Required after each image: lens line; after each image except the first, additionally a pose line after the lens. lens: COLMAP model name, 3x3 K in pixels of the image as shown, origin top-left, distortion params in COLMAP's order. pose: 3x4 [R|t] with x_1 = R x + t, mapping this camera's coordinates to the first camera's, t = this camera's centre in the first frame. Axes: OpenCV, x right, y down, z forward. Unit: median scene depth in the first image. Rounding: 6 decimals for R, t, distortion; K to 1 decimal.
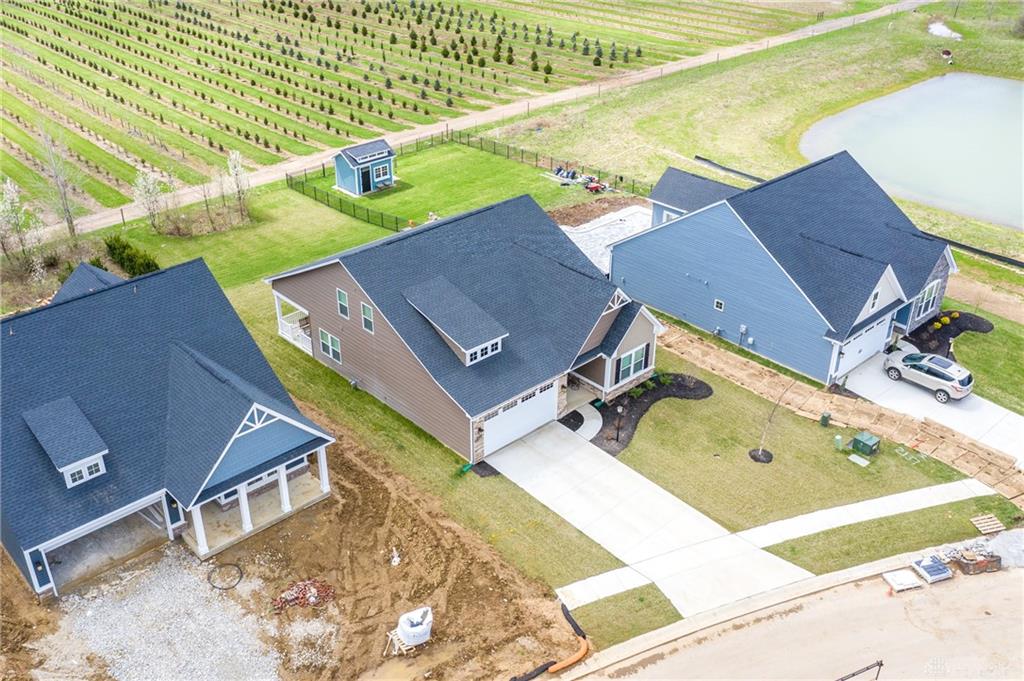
lens RADIAL K [[957.7, 0, 486.1], [0, 957.7, 318.1], [0, 0, 1]] dist [-0.016121, -0.008349]
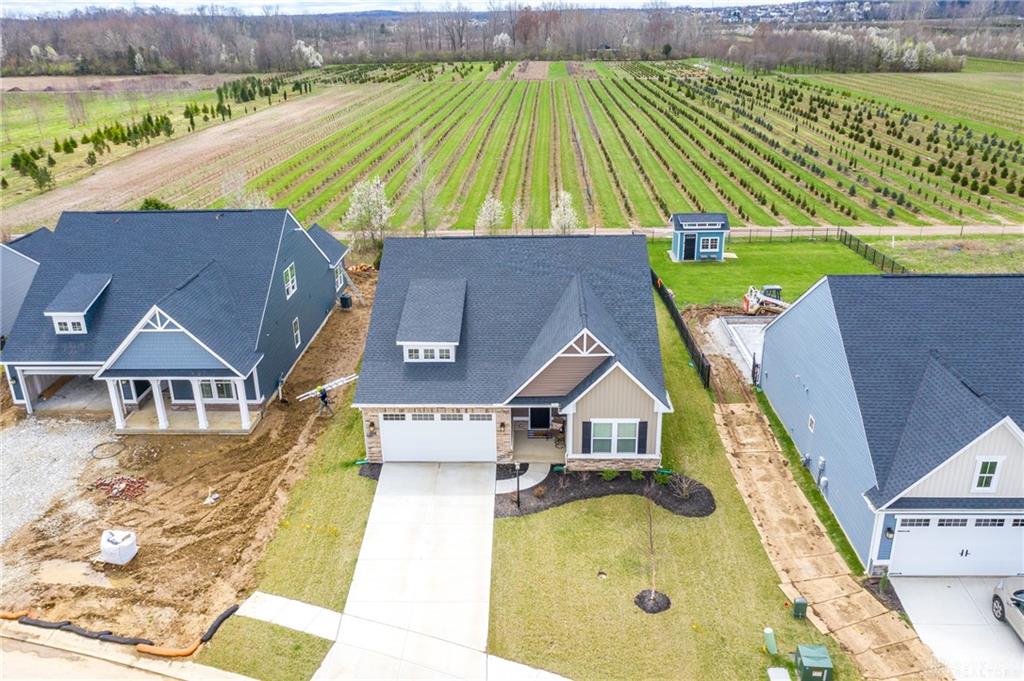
lens RADIAL K [[827.8, 0, 512.0], [0, 827.8, 340.5], [0, 0, 1]] dist [-0.013040, -0.005655]
pose [[0.720441, 0.248523, -0.647457, 0.513347], [-0.314852, 0.949038, 0.013939, -0.011622], [0.617926, 0.193811, 0.761974, 0.407043]]
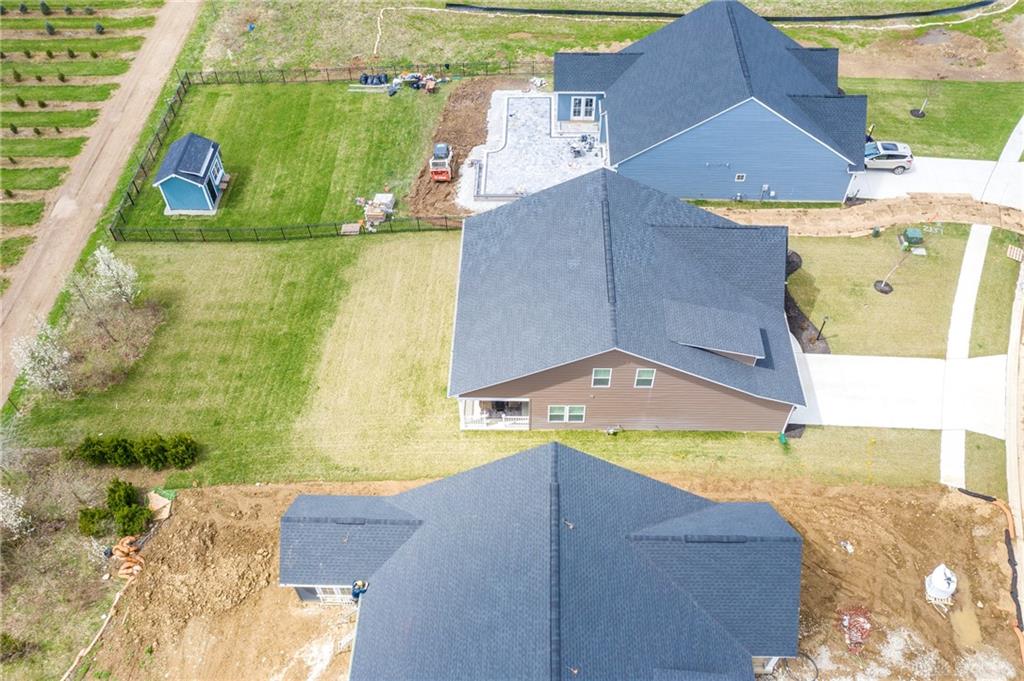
lens RADIAL K [[818.5, 0, 512.9], [0, 818.5, 337.7], [0, 0, 1]] dist [-0.010216, -0.009139]
pose [[0.689882, -0.560385, 0.458292, -0.551228], [0.348833, 0.812056, 0.467847, -0.450740], [-0.634334, -0.162892, 0.755703, 0.437718]]
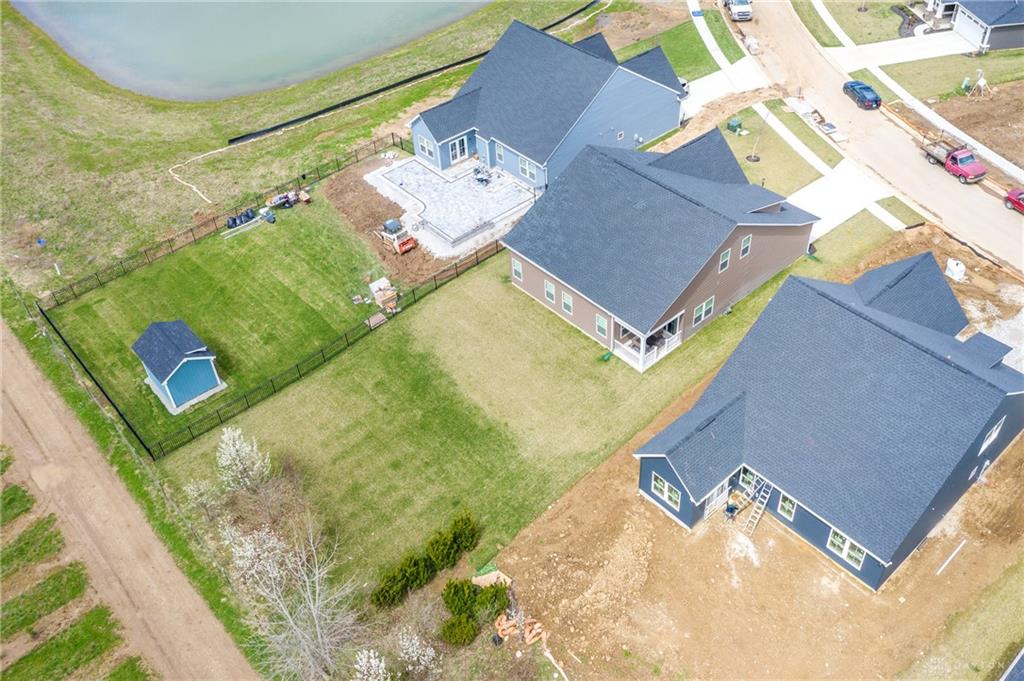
lens RADIAL K [[864.2, 0, 559.3], [0, 864.2, 342.2], [0, 0, 1]] dist [-0.009160, -0.006820]
pose [[-0.012463, -0.673211, 0.739345, -0.999895], [0.490308, 0.640296, 0.591287, -0.680354], [-0.871460, 0.369876, 0.322100, 0.853152]]
